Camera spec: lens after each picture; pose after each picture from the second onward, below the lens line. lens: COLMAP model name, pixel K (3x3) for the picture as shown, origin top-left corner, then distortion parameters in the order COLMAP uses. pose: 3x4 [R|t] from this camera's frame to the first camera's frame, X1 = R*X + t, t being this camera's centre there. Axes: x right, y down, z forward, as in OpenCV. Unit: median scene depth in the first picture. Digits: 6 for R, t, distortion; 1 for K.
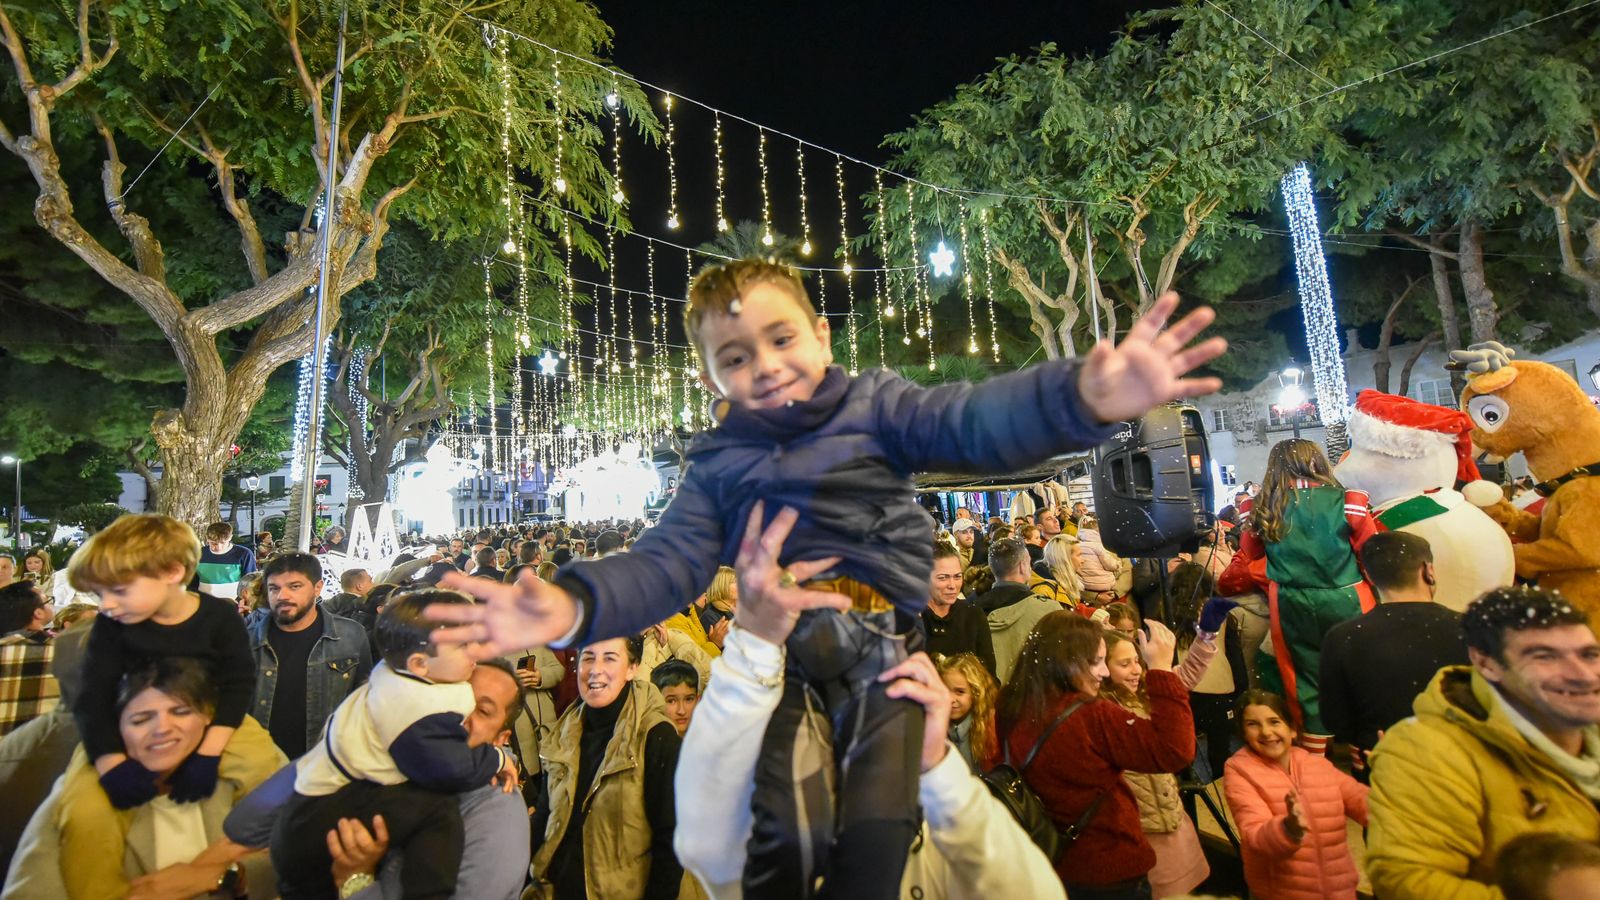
lens RADIAL K [[643.2, 0, 799.9], [0, 643.2, 441.2], [0, 0, 1]] dist [-0.001706, -0.000593]
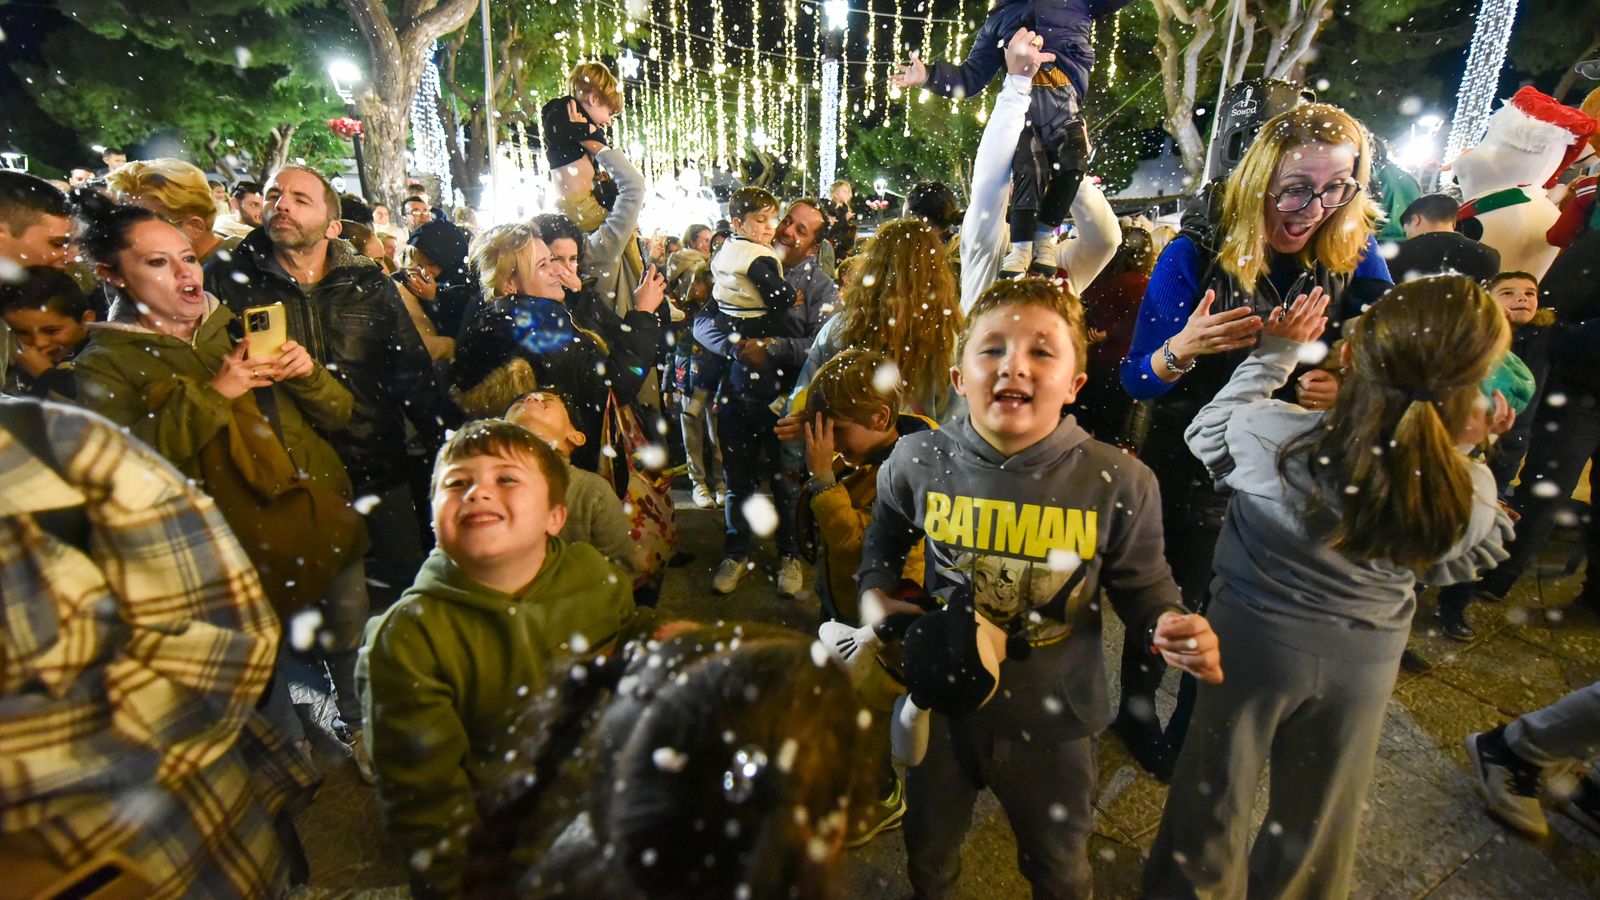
lens RADIAL K [[643.2, 0, 799.9], [0, 643.2, 441.2], [0, 0, 1]] dist [-0.001706, -0.000593]
pose [[0.996075, 0.078880, -0.040145, -0.057699], [-0.058682, 0.928119, 0.367630, 0.032638], [0.066258, -0.363832, 0.929105, -0.077785]]
